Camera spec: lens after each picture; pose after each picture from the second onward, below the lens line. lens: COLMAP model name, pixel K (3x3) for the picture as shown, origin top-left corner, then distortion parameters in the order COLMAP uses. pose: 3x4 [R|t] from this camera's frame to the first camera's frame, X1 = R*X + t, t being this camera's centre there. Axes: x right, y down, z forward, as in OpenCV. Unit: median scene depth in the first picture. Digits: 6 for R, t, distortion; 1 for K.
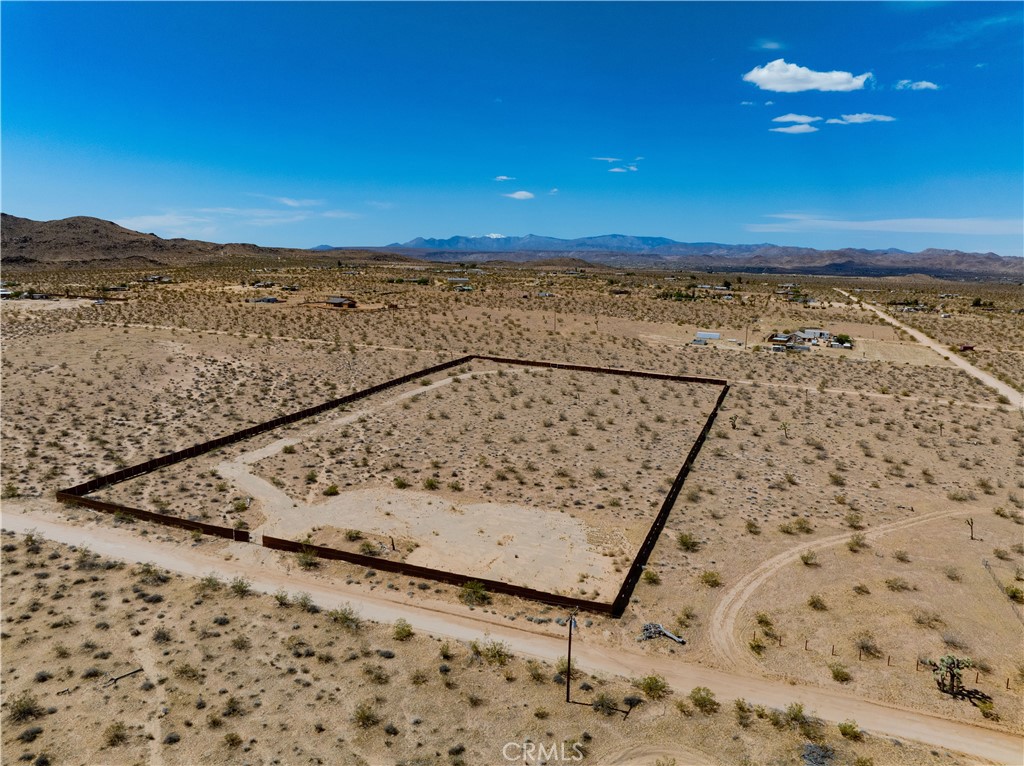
lens RADIAL K [[722.3, 0, 512.0], [0, 722.3, 383.0], [0, 0, 1]] dist [-0.042197, 0.004491]
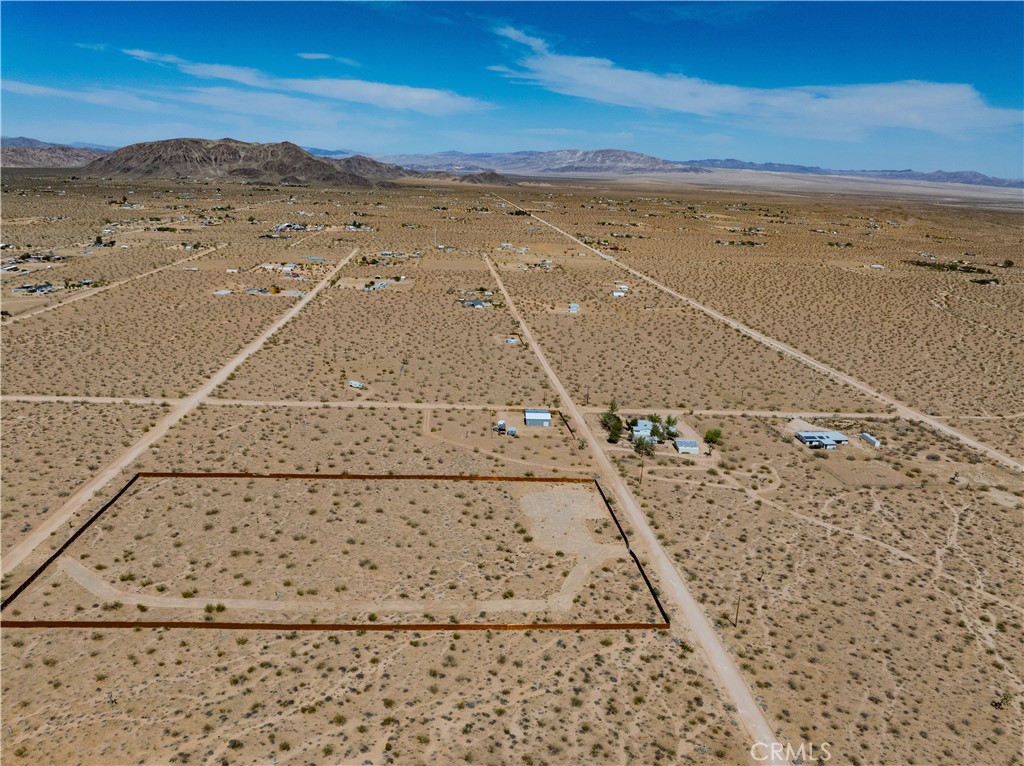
lens RADIAL K [[722.3, 0, 512.0], [0, 722.3, 383.0], [0, 0, 1]] dist [-0.042197, 0.004491]
pose [[-0.433756, -0.293719, 0.851813, -2.121505], [0.104549, 0.922584, 0.371360, -1.208921], [-0.894944, 0.250136, -0.369468, 2.220822]]
